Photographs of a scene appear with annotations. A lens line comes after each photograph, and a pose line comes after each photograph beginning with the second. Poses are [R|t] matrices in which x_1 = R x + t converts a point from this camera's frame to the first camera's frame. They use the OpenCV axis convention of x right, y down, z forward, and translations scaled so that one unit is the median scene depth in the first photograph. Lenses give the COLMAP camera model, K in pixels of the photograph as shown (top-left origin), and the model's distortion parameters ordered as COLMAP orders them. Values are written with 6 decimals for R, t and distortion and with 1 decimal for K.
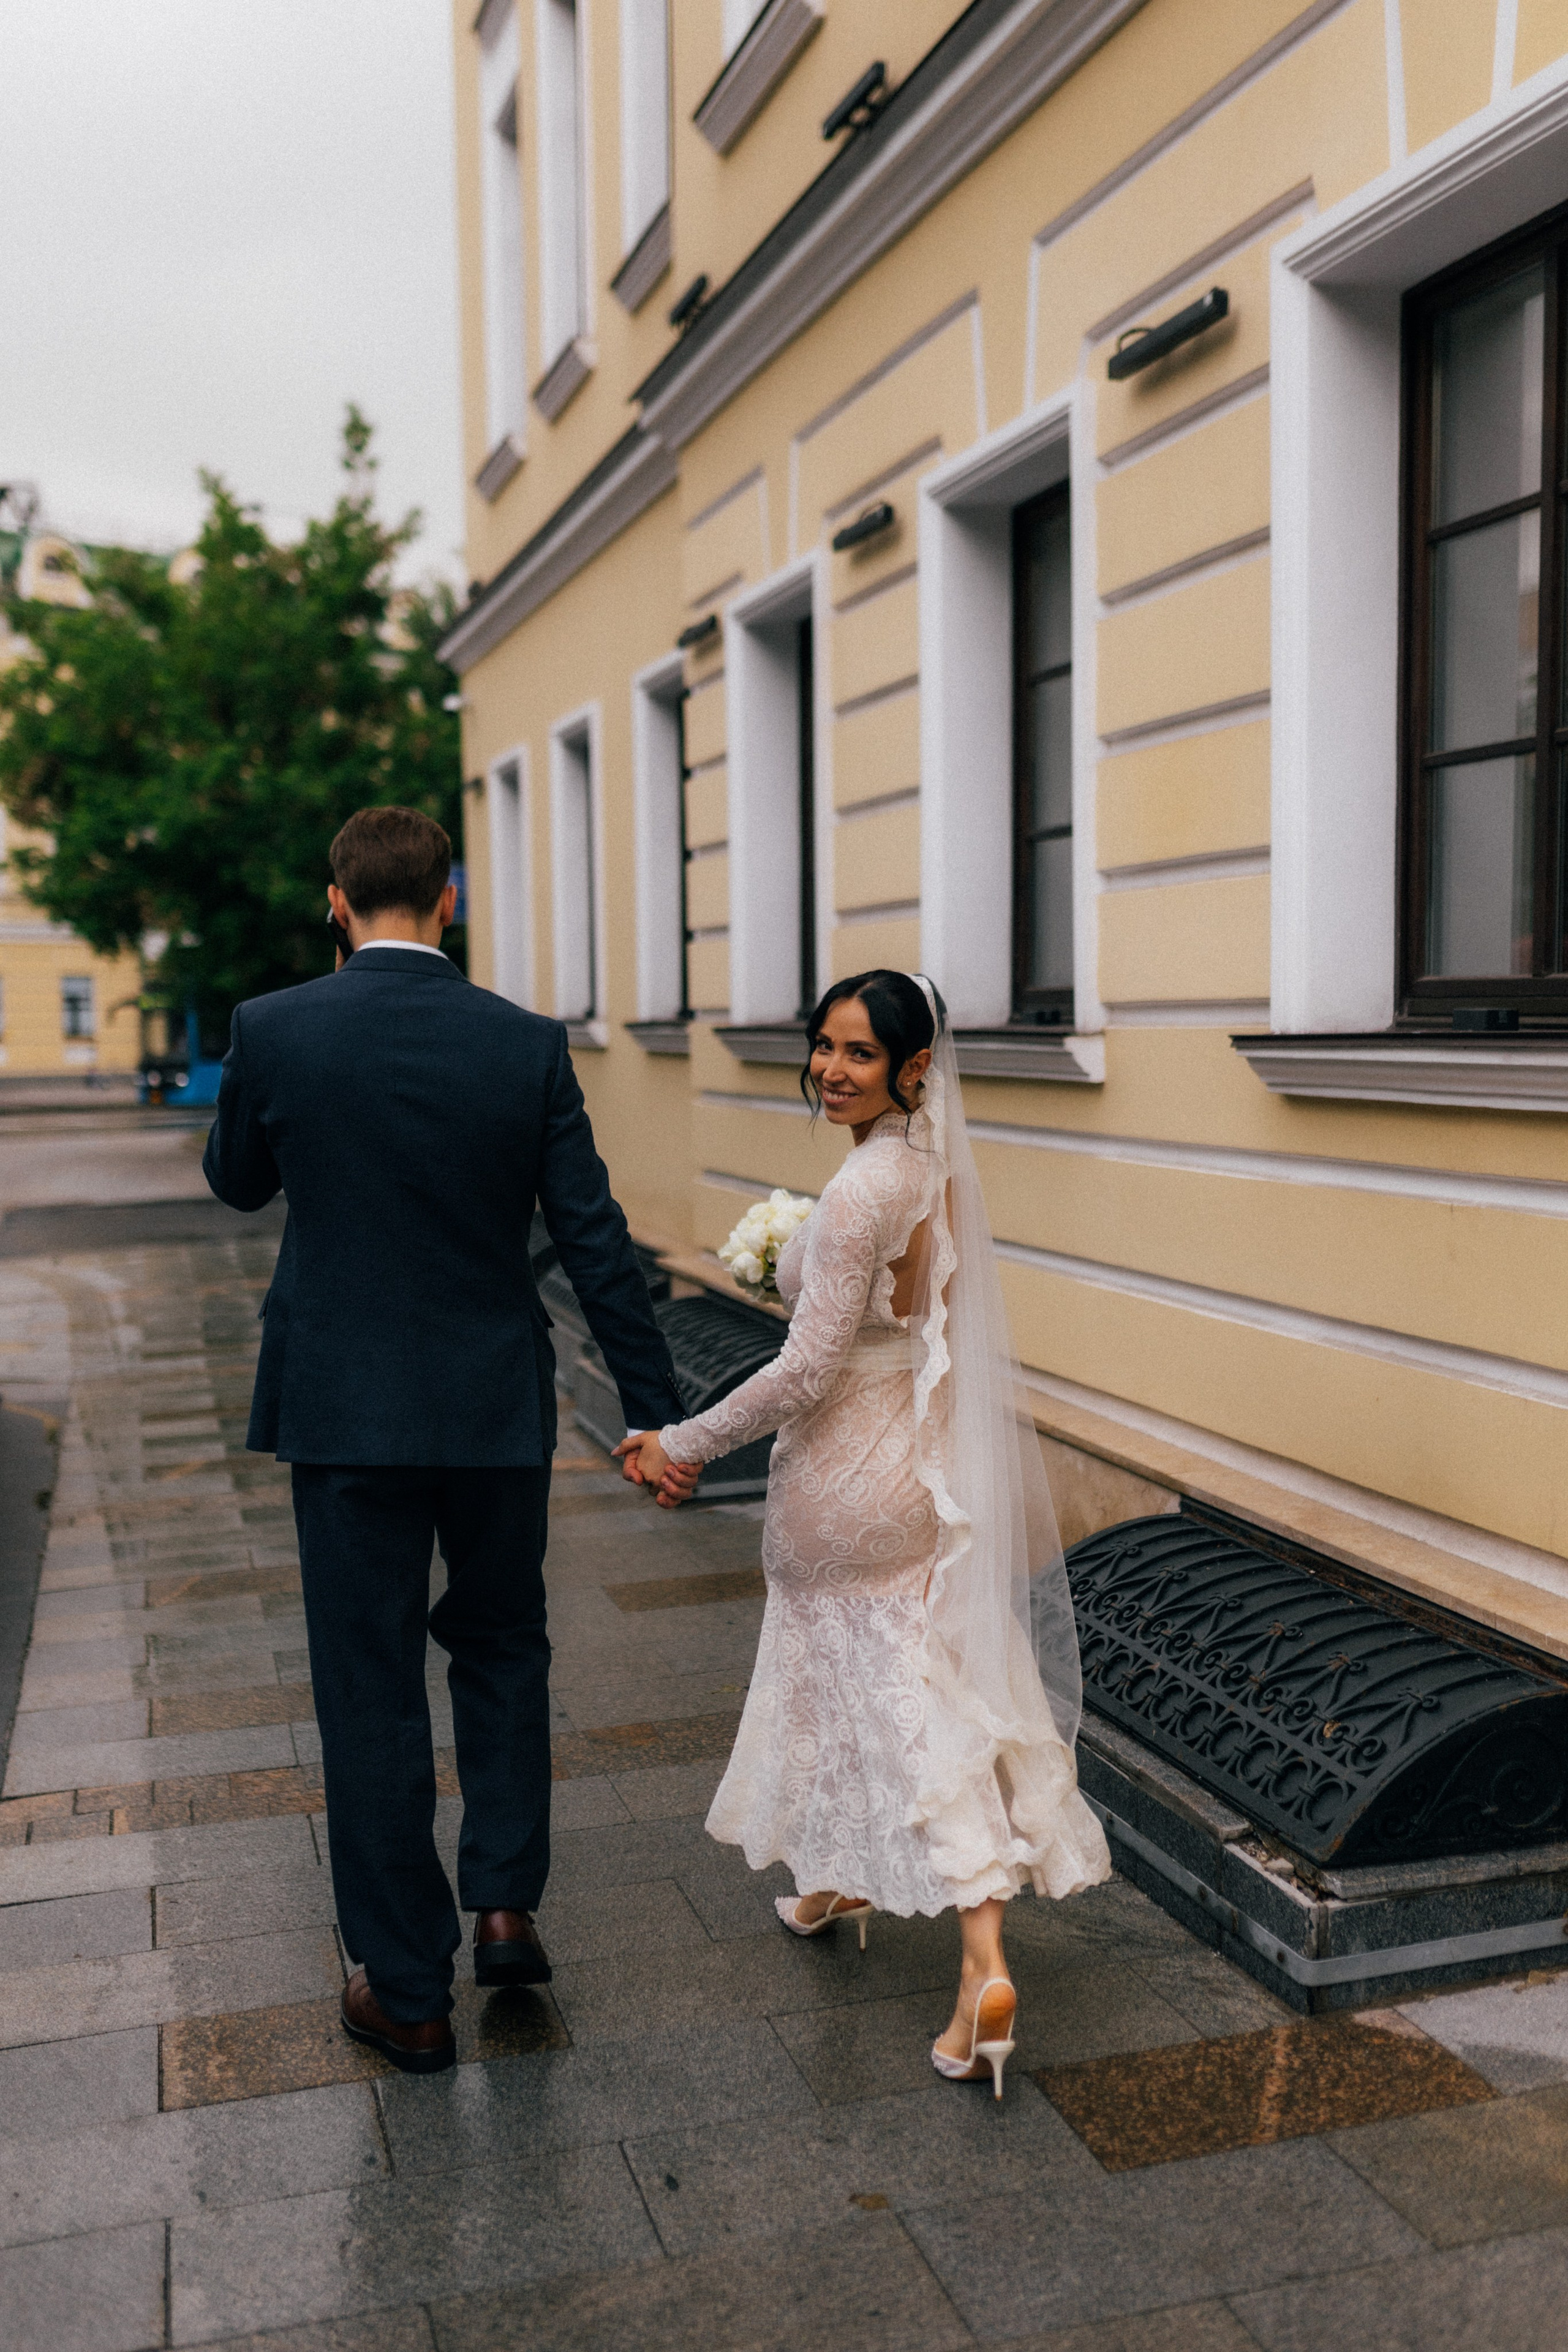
lens RADIAL K [[2241.2, 0, 778.4], [0, 2241.2, 1185.3], [0, 0, 1]] dist [-0.003106, 0.004749]
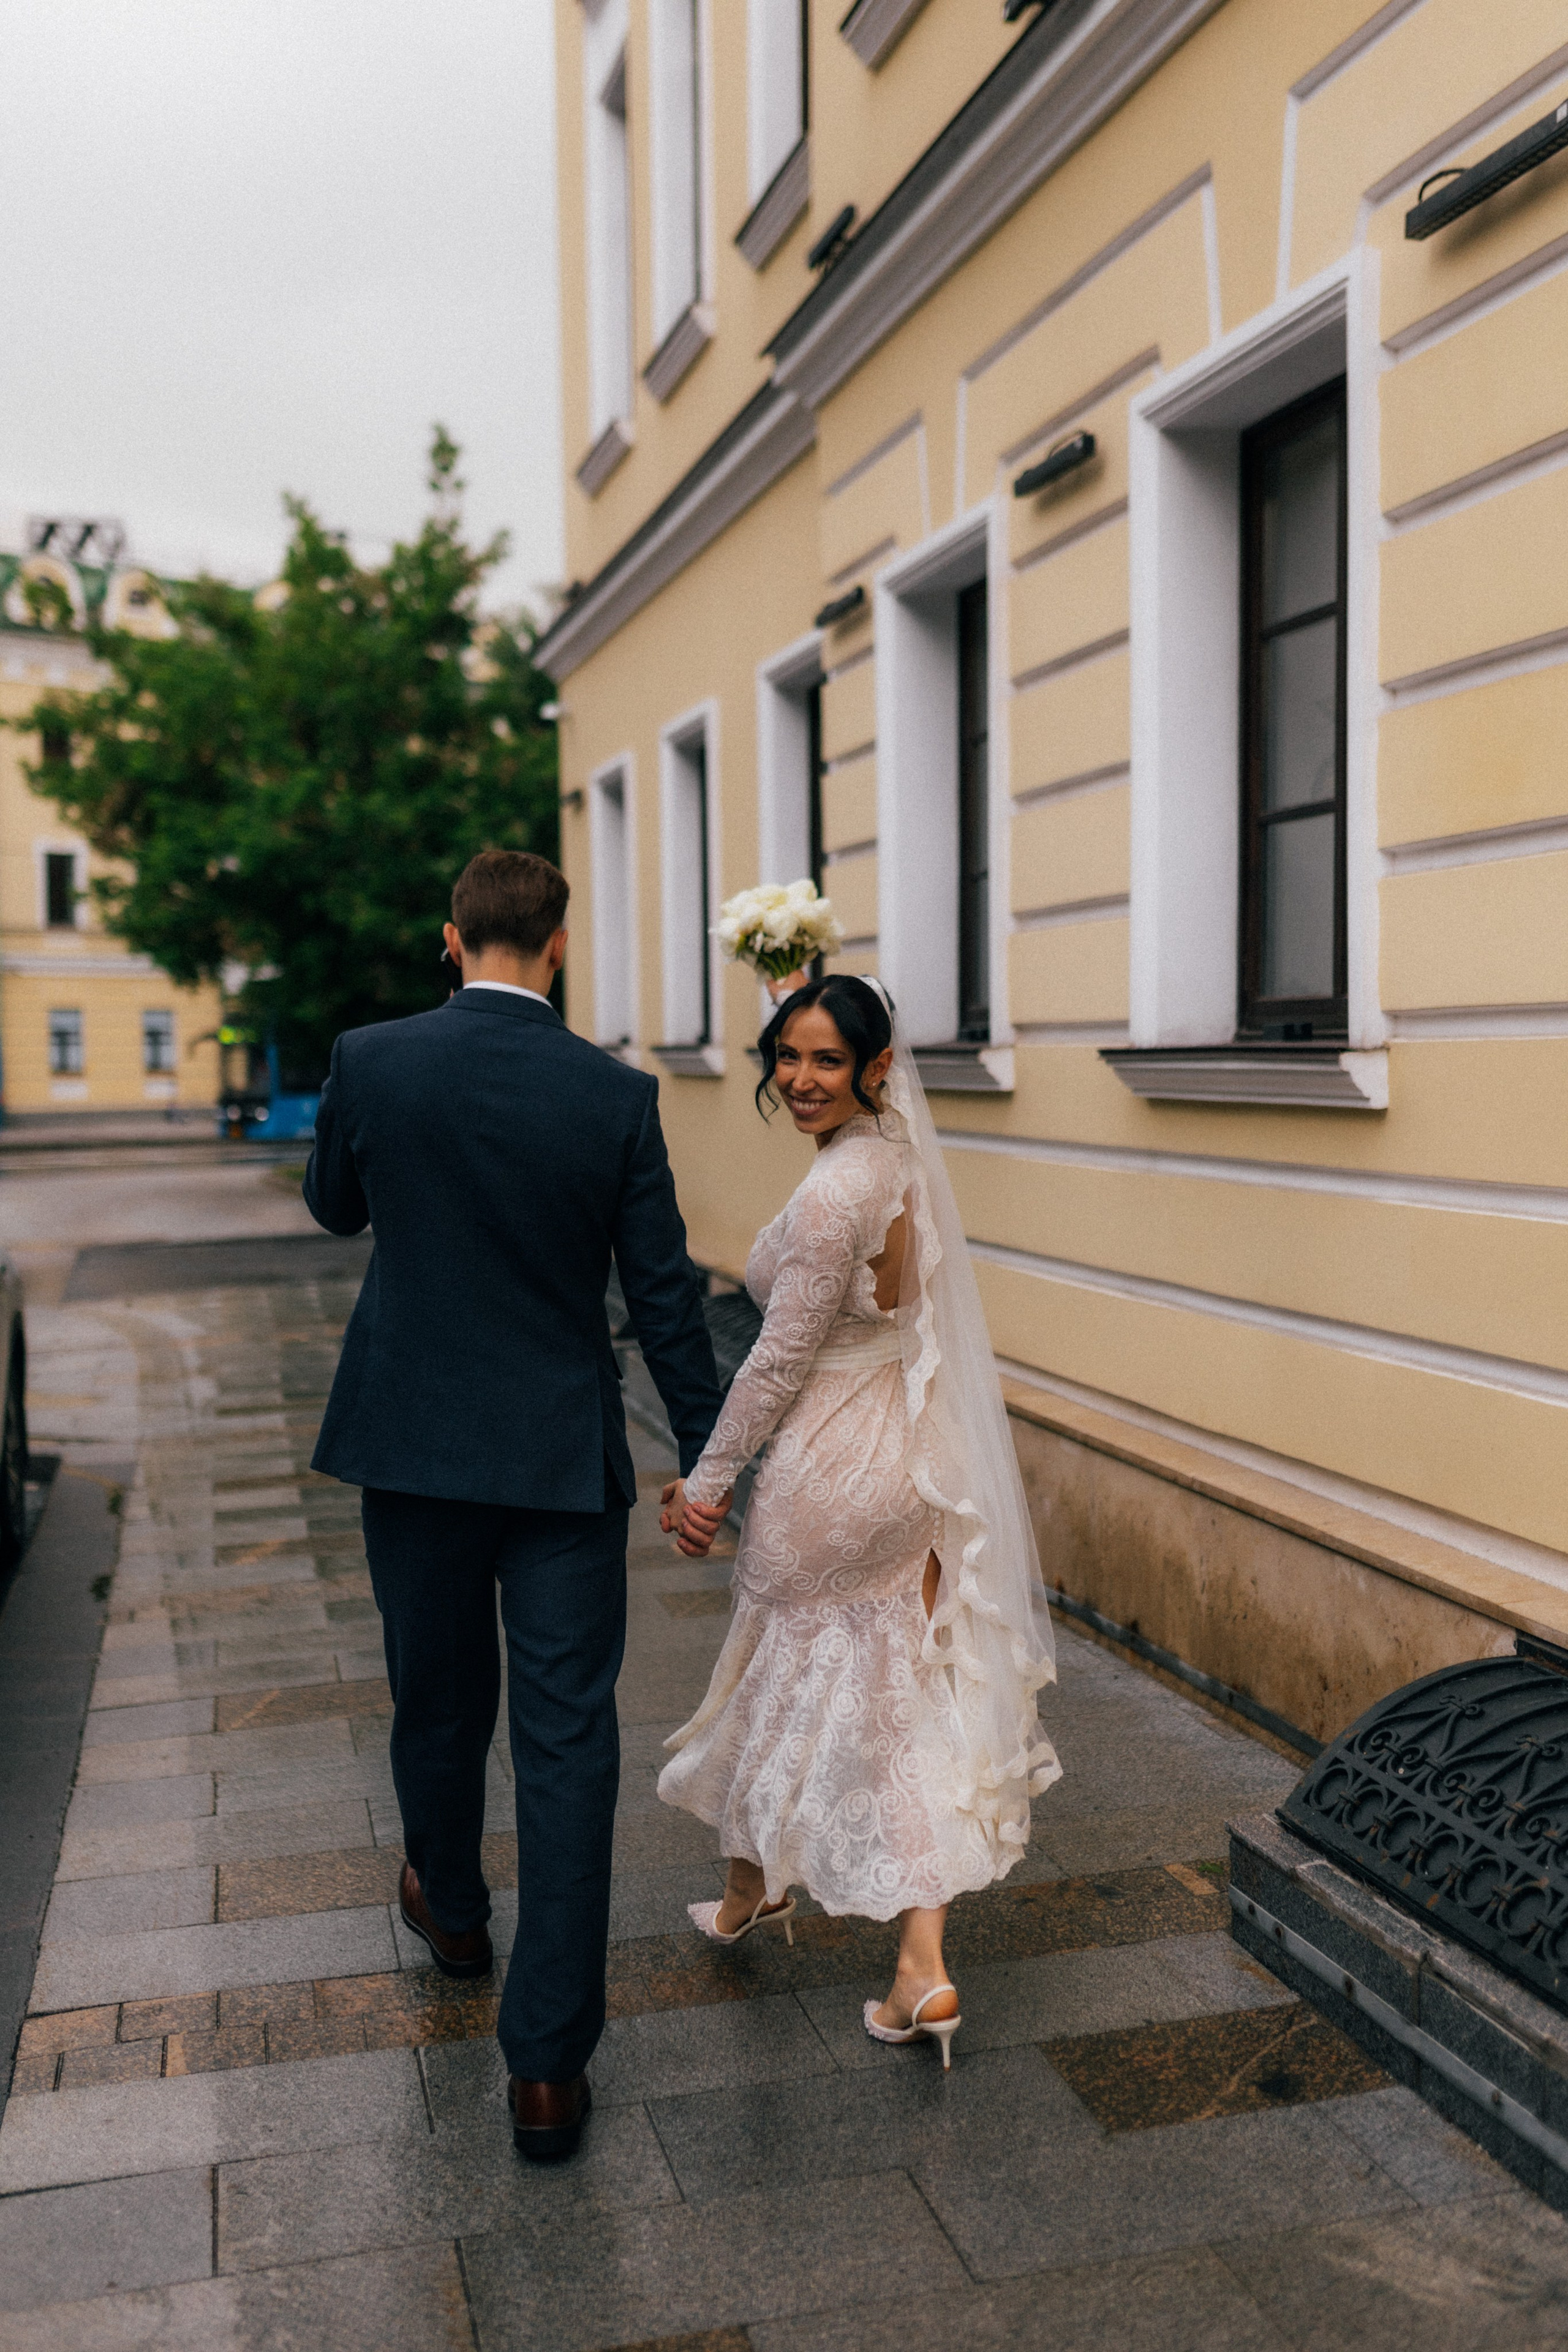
lens RADIAL K [[2240.7, 0, 779.2], [0, 2240.7, 1173.6], [0, 0, 1]] dist [-0.004080, 0.008704]
pose [[0.999454, 0.001996, -0.032985, -0.018391], [-0.002696, 0.999771, -0.021213, -0.001823], [0.032936, 0.021291, 0.999231, 0.069446]]
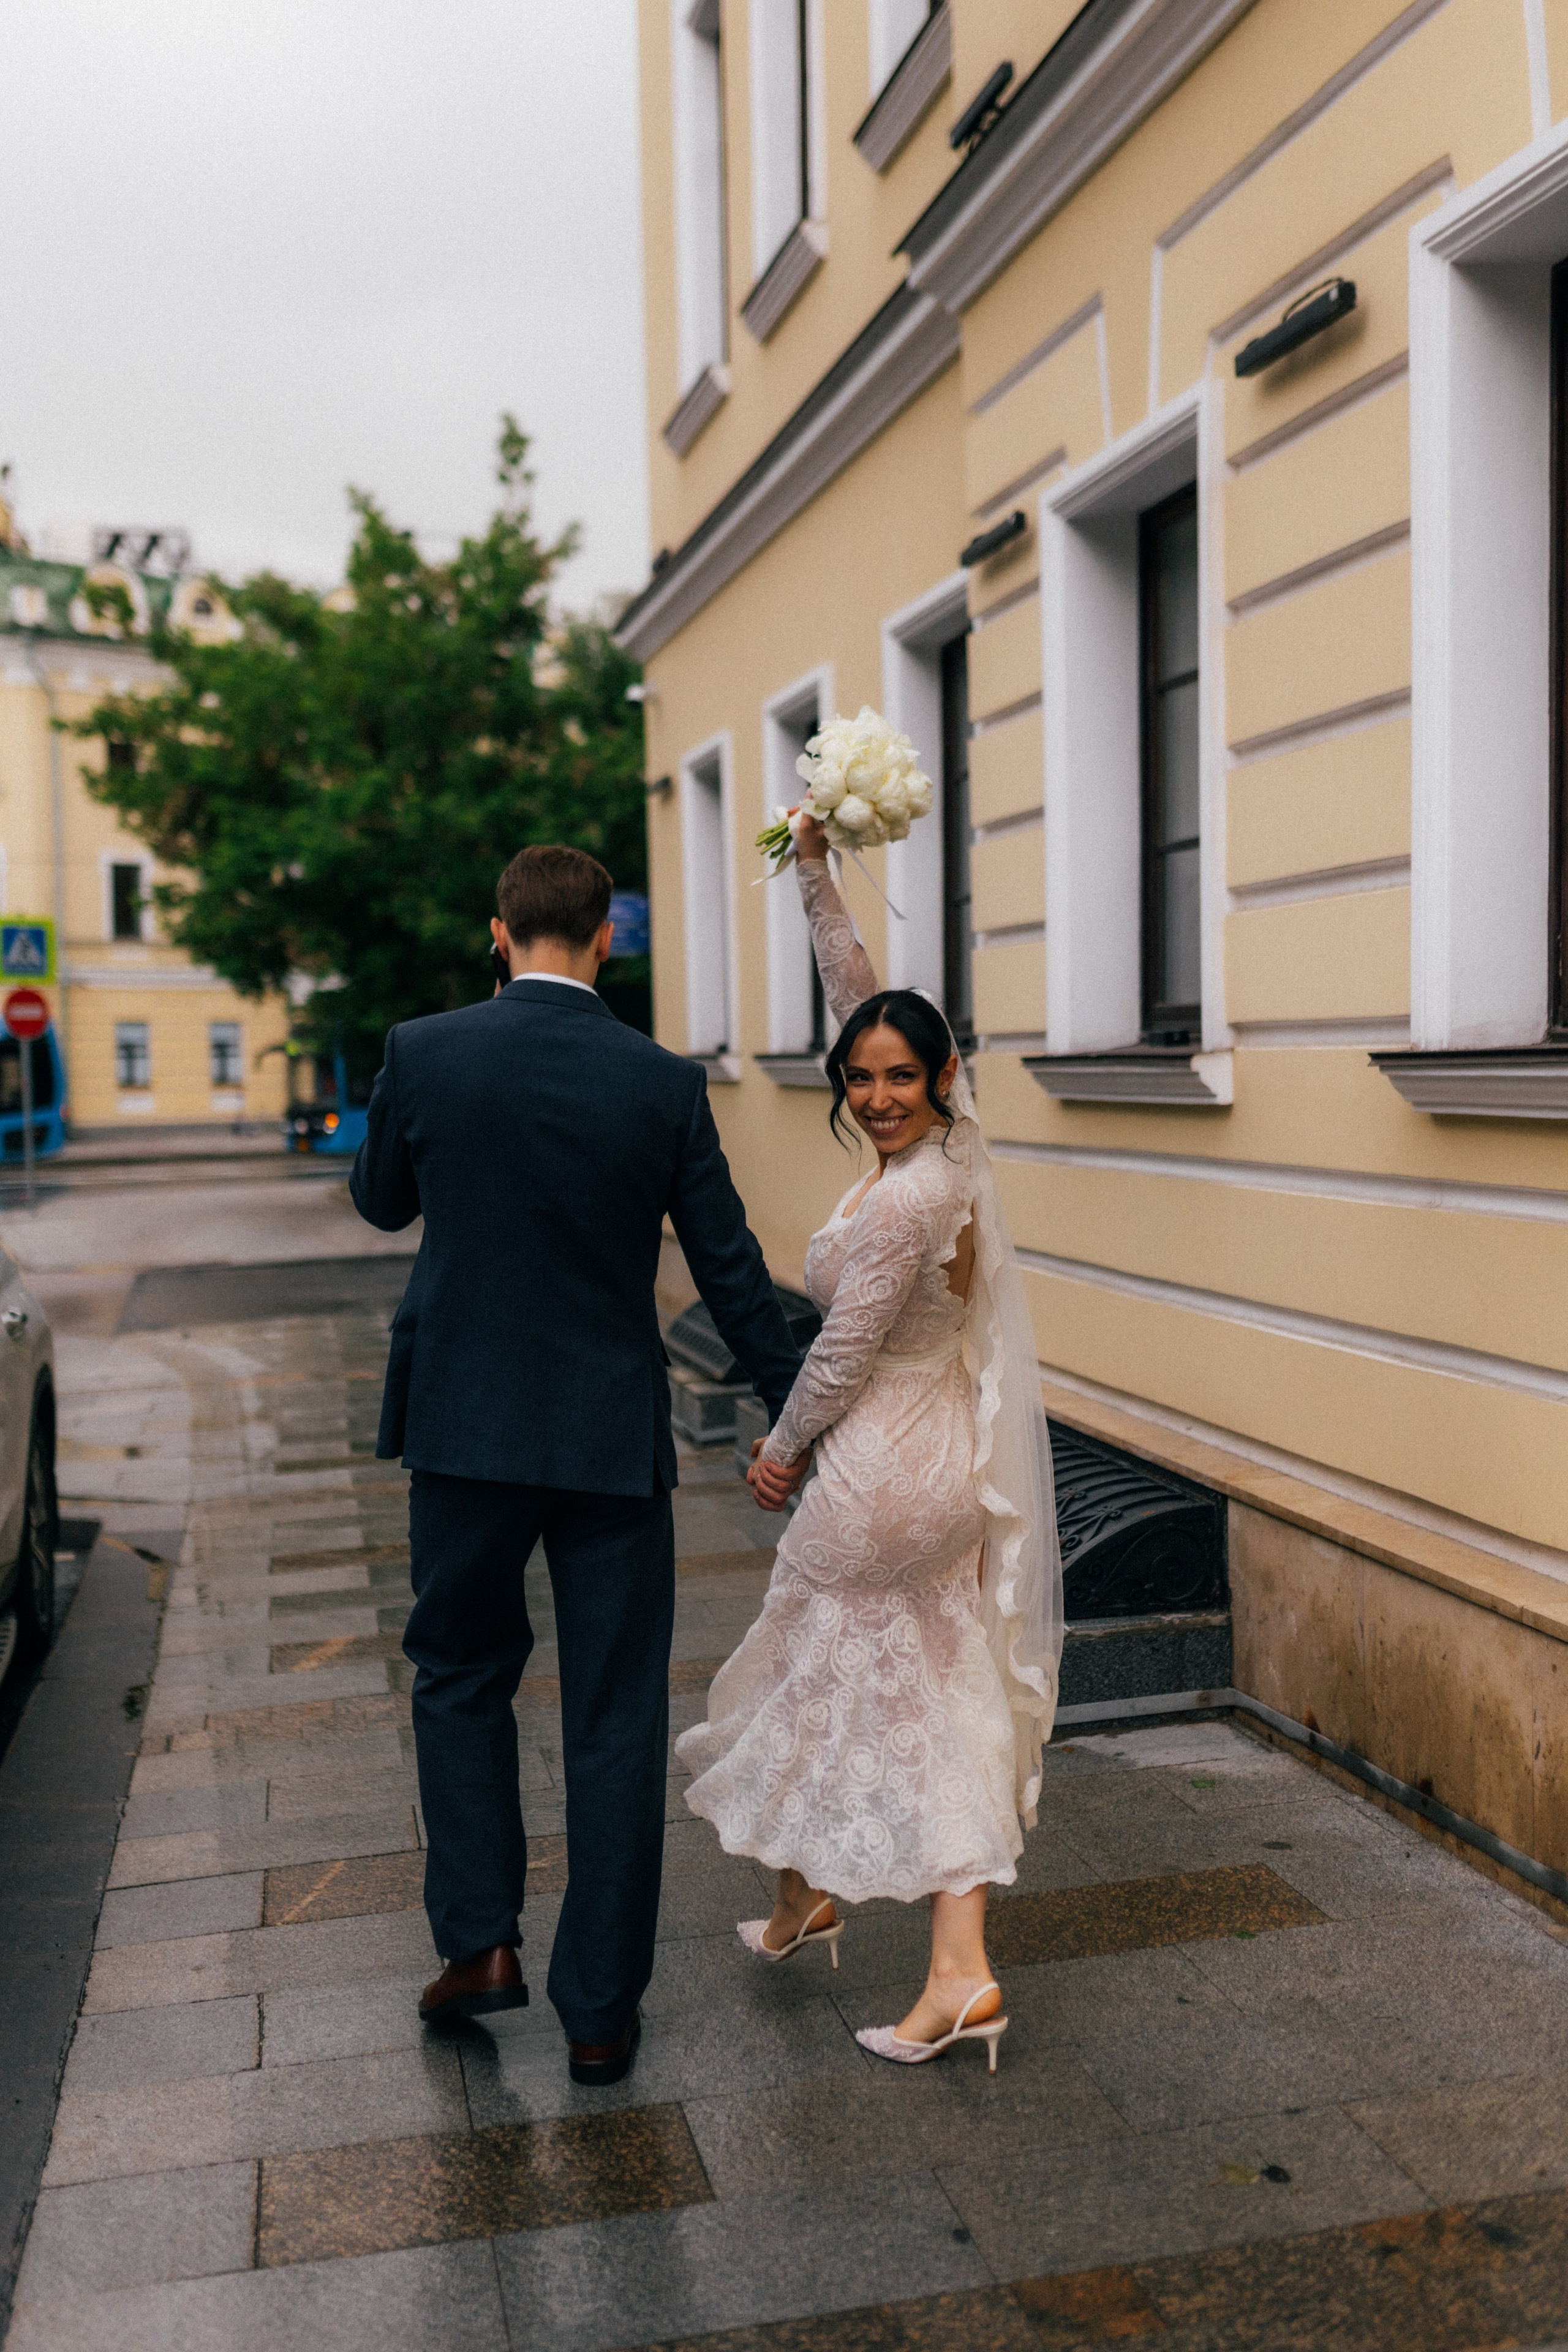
lens RADIAL K [[2235.3, 0, 786.3], [0, 2235.3, 1172.1], [0, 0, 1]] dist [0.001919, 0.003274]
pose [[0.998254, -0.003581, -0.058951, -0.037636], [0.002071, 0.999669, -0.025655, -0.007613], [0.059024, 0.025488, 0.997931, 0.147257]]
